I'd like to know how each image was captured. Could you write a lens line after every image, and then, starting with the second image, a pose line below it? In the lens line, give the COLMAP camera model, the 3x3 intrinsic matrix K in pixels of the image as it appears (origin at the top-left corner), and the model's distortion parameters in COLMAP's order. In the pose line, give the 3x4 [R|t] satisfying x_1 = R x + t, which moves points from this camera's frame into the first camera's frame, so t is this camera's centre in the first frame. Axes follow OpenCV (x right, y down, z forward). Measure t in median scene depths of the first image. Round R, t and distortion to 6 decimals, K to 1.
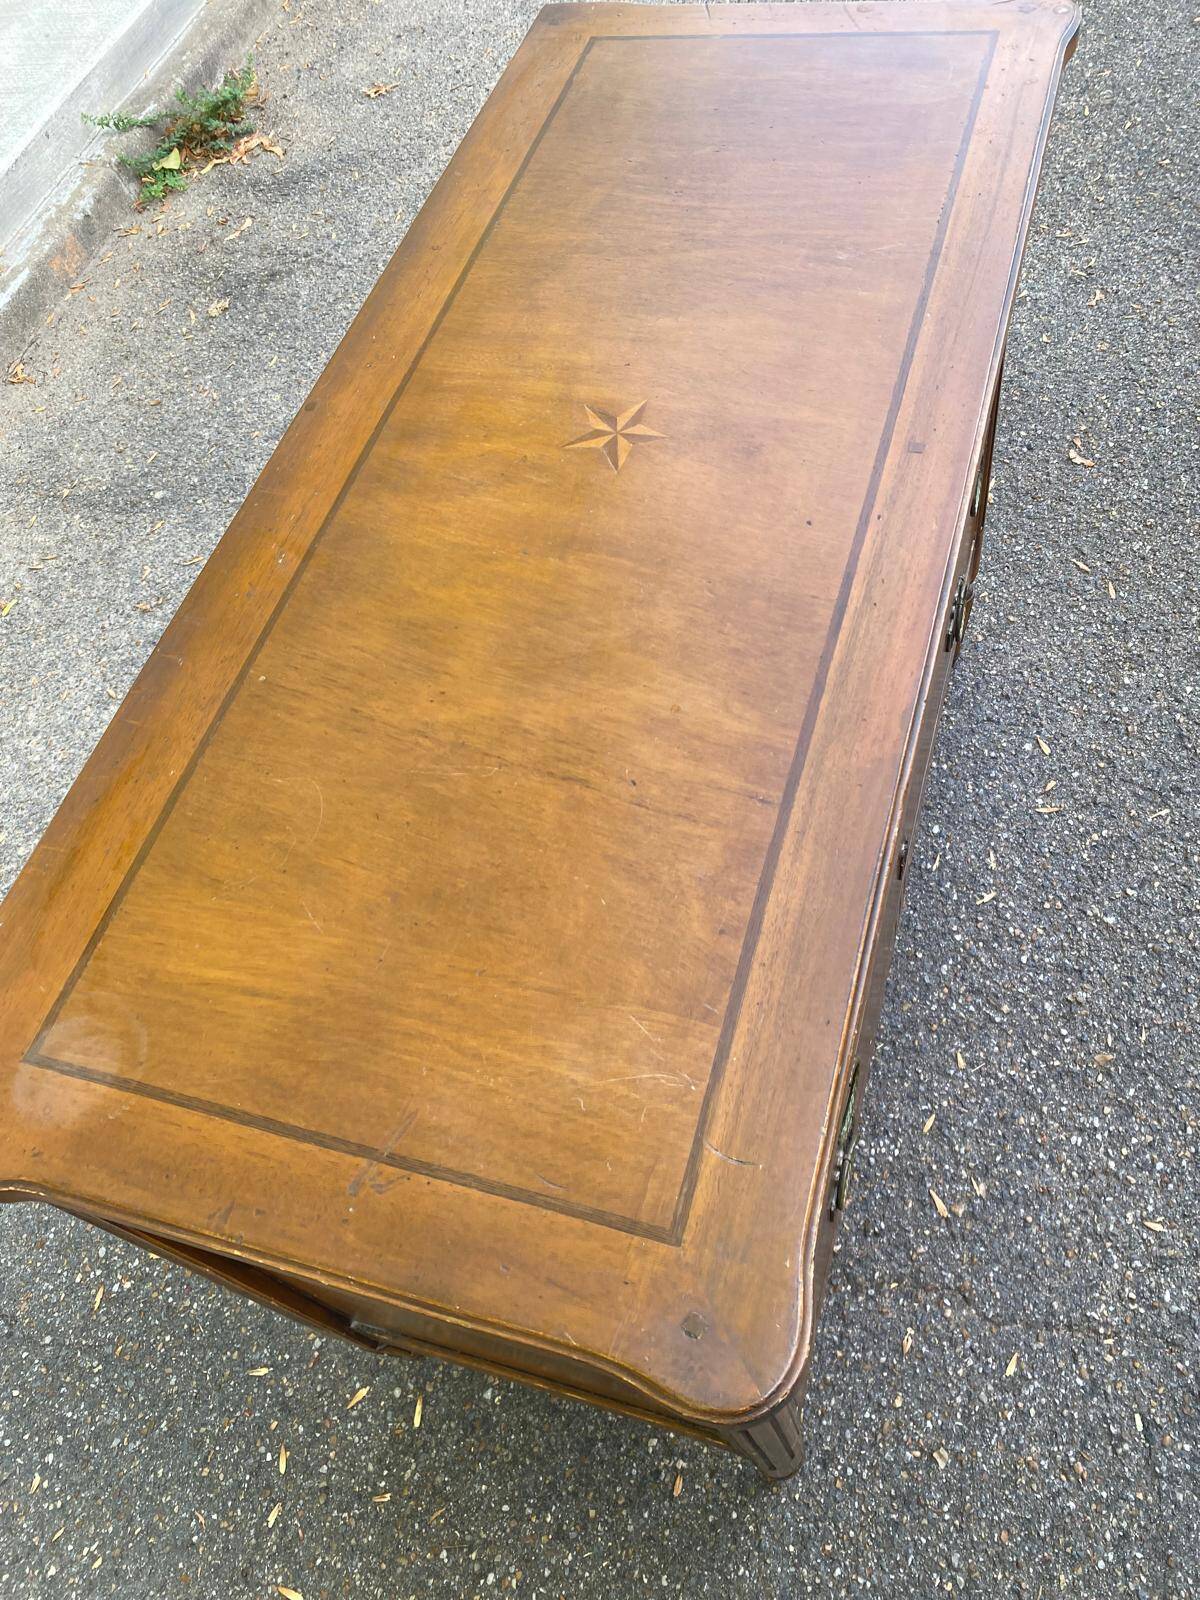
lens RADIAL K [[1241.4, 0, 622.2], [0, 1241.4, 809.2], [0, 0, 1]] dist [0.013858, -0.011341]
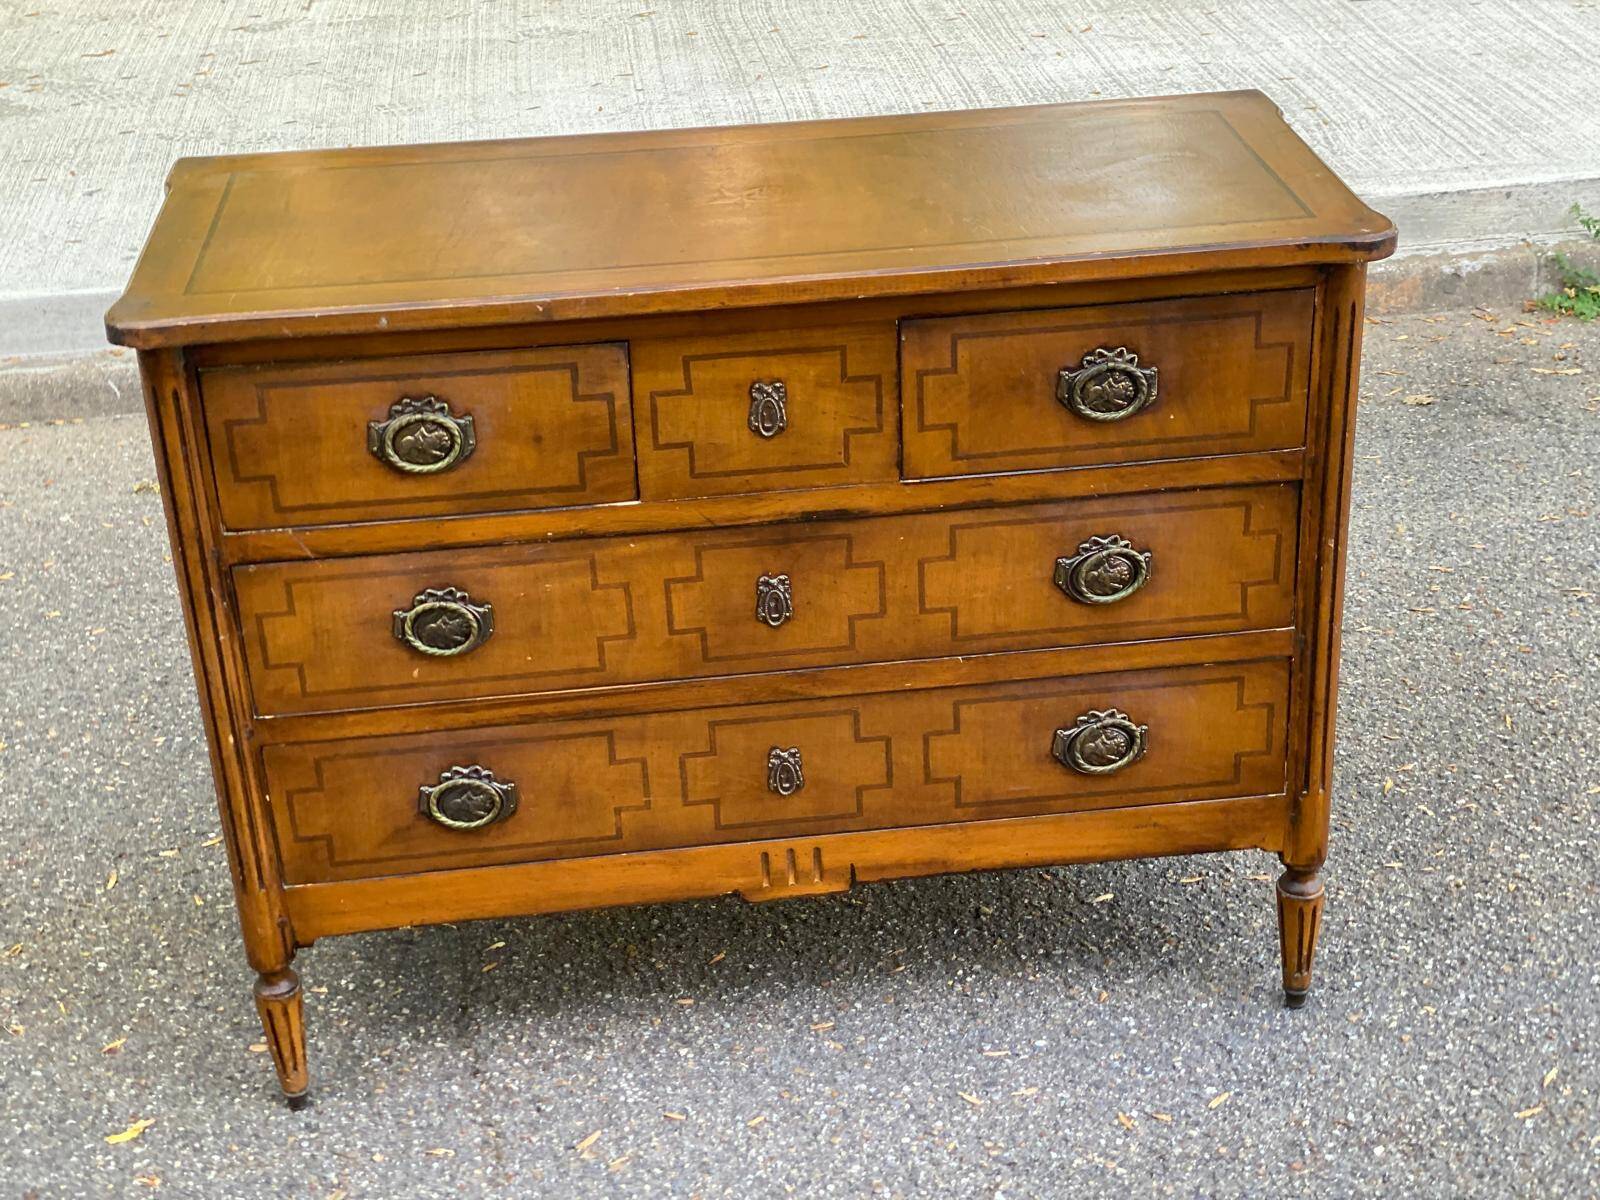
lens RADIAL K [[2461.6, 0, 772.1], [0, 2461.6, 636.2], [0, 0, 1]] dist [0.100781, 0.000000]
pose [[0.369714, 0.547716, -0.750546, 1.541540], [-0.790715, 0.609672, 0.055411, -0.120811], [0.487936, 0.572981, 0.658491, -0.346506]]
